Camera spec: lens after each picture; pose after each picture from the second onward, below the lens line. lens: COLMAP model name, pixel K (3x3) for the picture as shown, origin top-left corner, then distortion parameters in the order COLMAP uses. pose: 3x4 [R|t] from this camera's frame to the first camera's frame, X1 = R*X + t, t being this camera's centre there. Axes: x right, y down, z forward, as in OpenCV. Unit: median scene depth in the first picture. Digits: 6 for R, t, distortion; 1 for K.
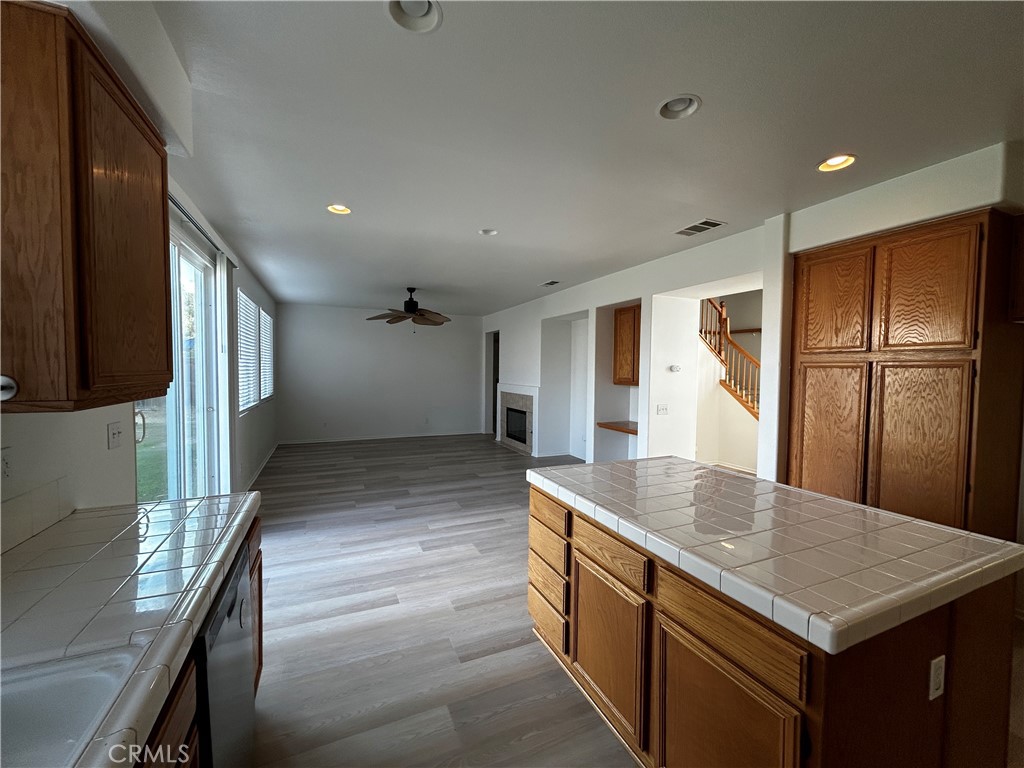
lens RADIAL K [[415.2, 0, 512.0], [0, 415.2, 384.0], [0, 0, 1]] dist [0.000266, 0.000173]
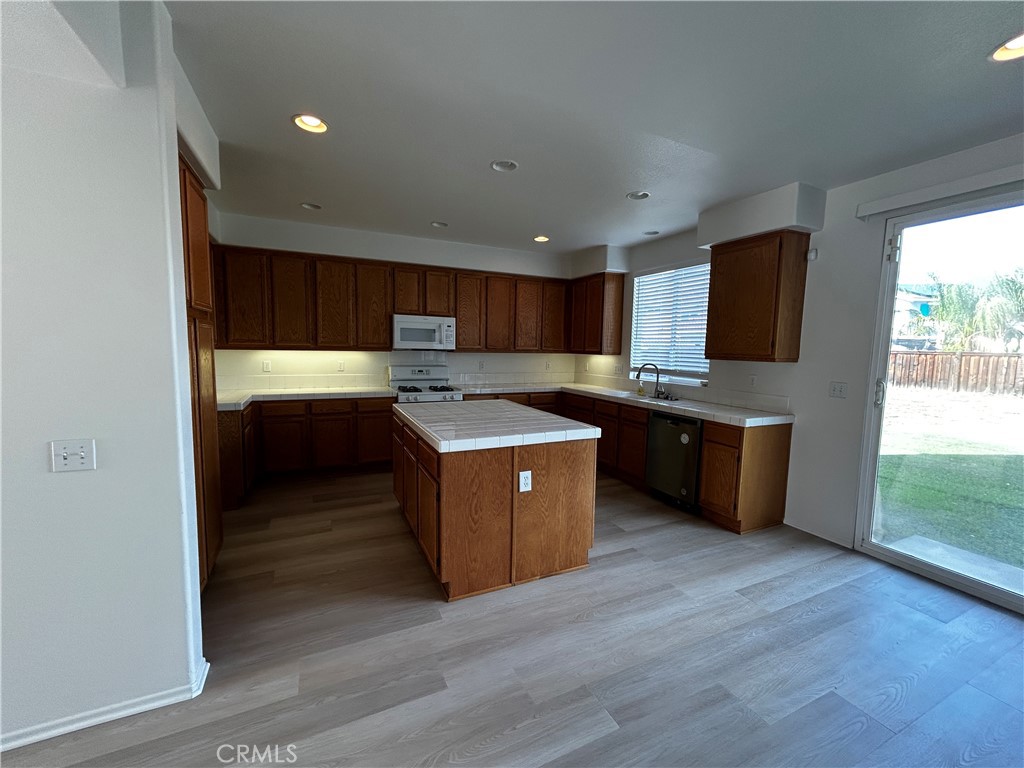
lens RADIAL K [[415.2, 0, 512.0], [0, 415.2, 384.0], [0, 0, 1]] dist [0.000266, 0.000173]
pose [[-0.999238, -0.028584, -0.026587, 0.179700], [-0.031733, 0.991424, 0.126771, -0.032771], [0.022735, 0.127518, -0.991576, 1.185760]]
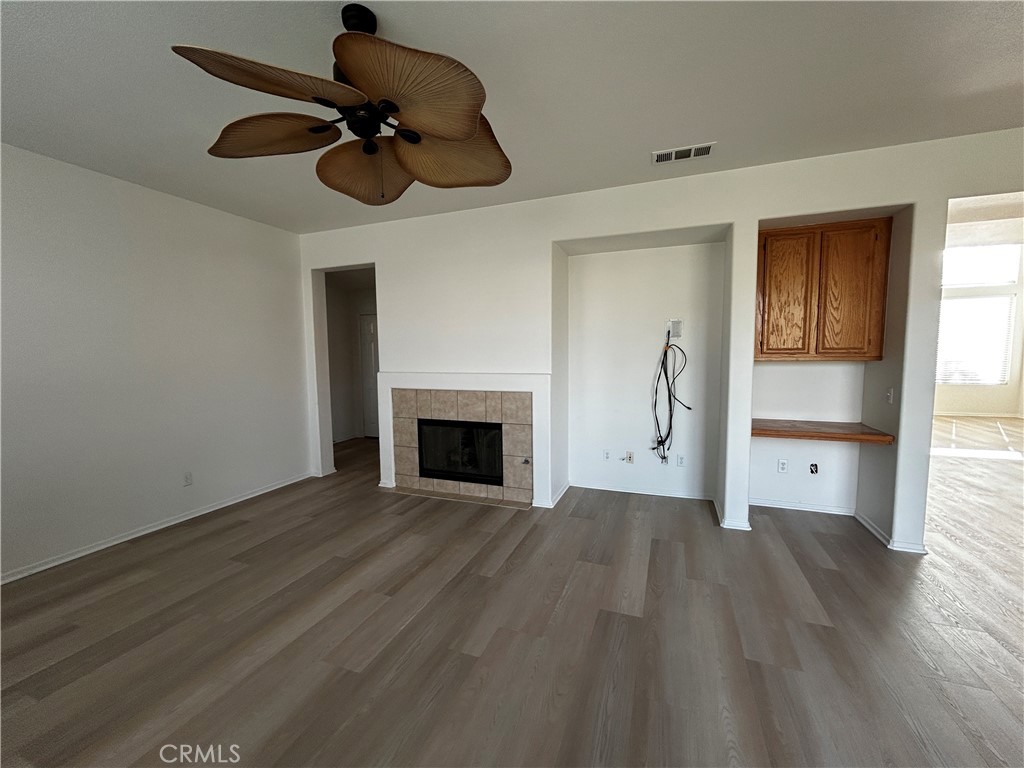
lens RADIAL K [[415.2, 0, 512.0], [0, 415.2, 384.0], [0, 0, 1]] dist [0.000266, 0.000173]
pose [[0.698923, -0.073362, 0.711424, -0.570327], [0.042178, 0.997222, 0.061397, -0.022120], [-0.713952, -0.012905, 0.700076, 1.134310]]
